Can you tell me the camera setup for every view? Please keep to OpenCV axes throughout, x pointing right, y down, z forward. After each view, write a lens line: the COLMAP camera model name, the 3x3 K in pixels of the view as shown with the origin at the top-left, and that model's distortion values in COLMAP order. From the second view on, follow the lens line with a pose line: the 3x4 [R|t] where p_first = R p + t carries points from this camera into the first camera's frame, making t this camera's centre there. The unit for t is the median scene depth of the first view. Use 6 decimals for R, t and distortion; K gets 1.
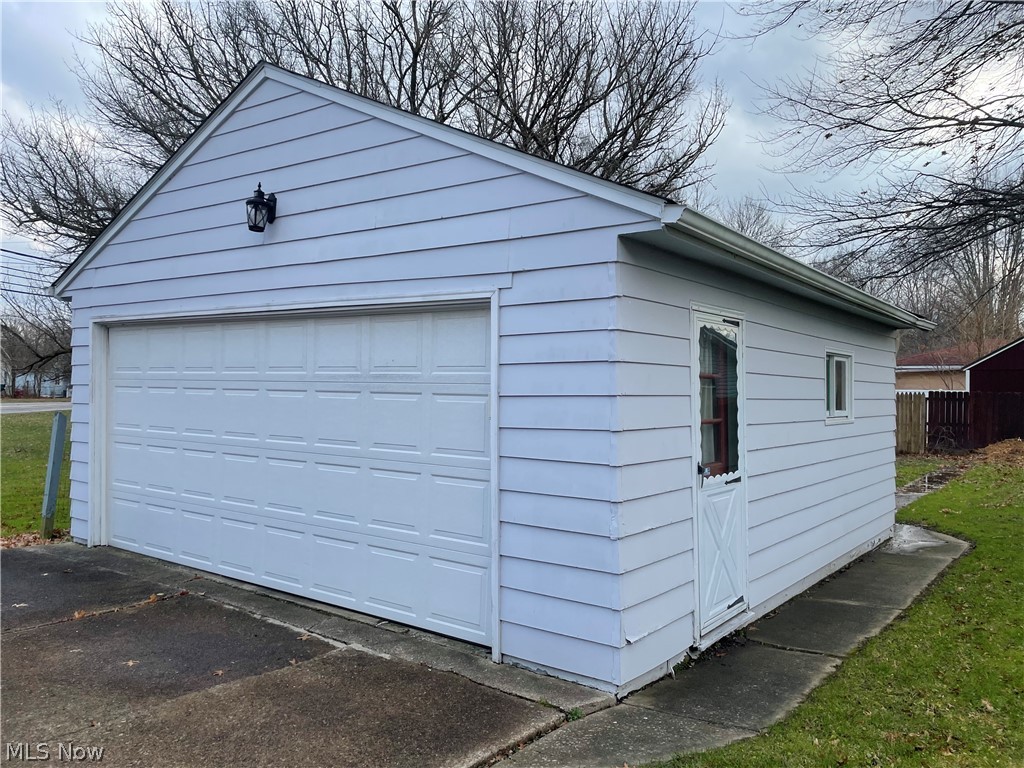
lens RADIAL K [[765.8, 0, 512.7], [0, 765.8, 376.8], [0, 0, 1]] dist [0.084295, -0.094689]
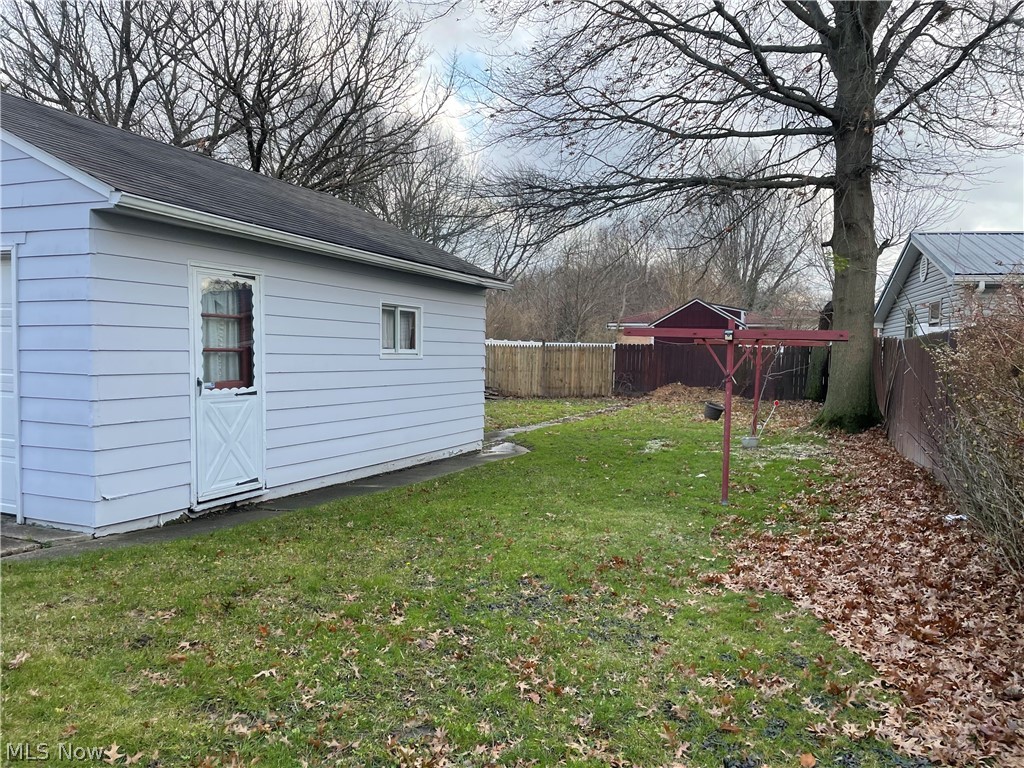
lens RADIAL K [[765.8, 0, 512.7], [0, 765.8, 376.8], [0, 0, 1]] dist [0.084295, -0.094689]
pose [[0.975729, -0.001600, 0.218975, 0.475656], [-0.010346, 0.998520, 0.053396, 0.029324], [-0.218736, -0.054365, 0.974268, -0.456789]]
